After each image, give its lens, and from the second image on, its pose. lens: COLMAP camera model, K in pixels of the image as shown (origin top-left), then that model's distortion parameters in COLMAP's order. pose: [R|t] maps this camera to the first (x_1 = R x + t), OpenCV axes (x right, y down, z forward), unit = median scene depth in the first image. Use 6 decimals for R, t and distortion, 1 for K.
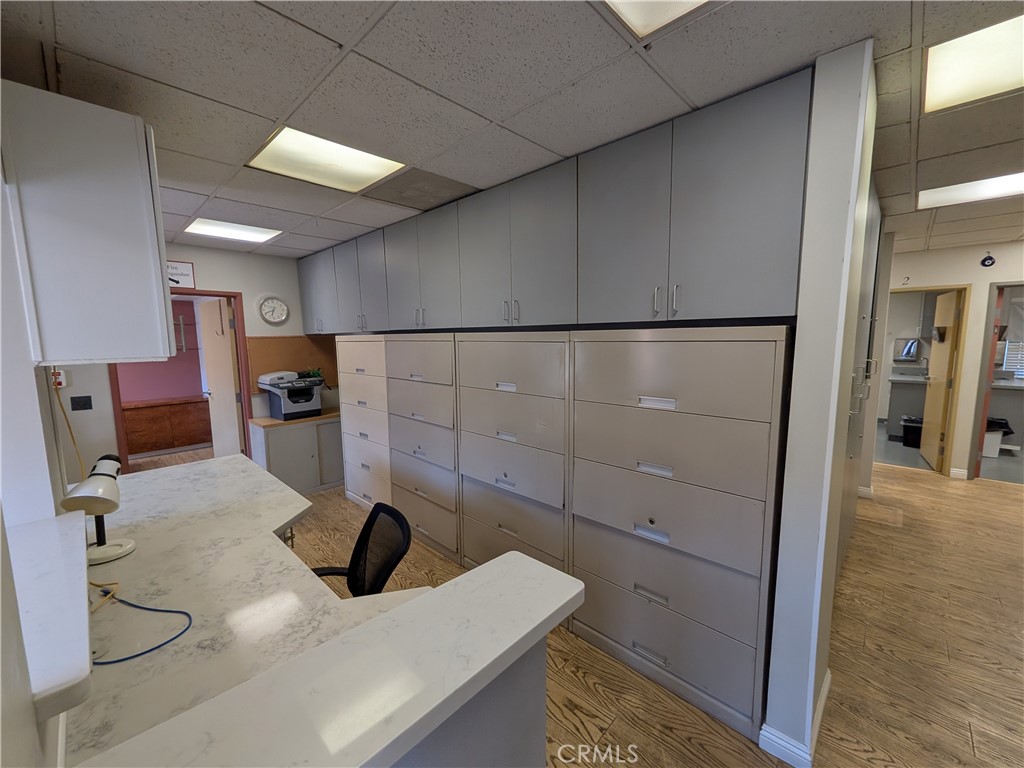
lens RADIAL K [[412.0, 0, 517.4], [0, 412.0, 384.4], [0, 0, 1]] dist [0.007251, -0.002161]
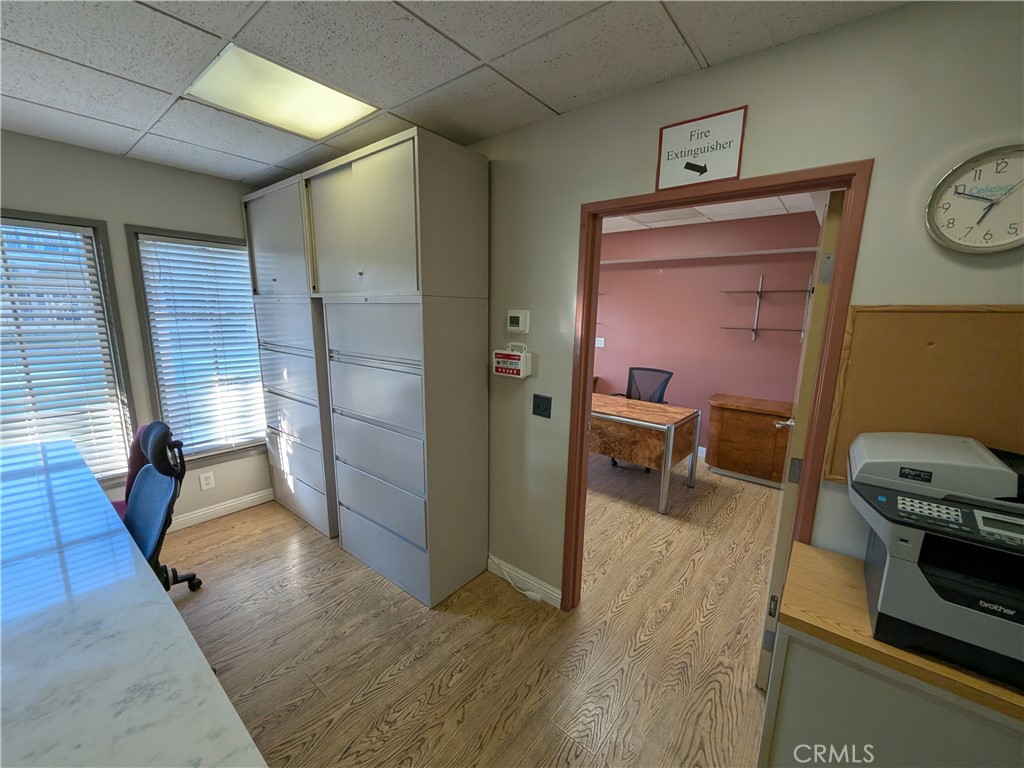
lens RADIAL K [[412.0, 0, 512.8], [0, 412.0, 383.5], [0, 0, 1]] dist [0.007251, -0.002161]
pose [[0.076063, 0.189159, -0.978996, -0.348310], [-0.137789, 0.974415, 0.177568, -0.076717], [0.987537, 0.121388, 0.100181, 0.708216]]
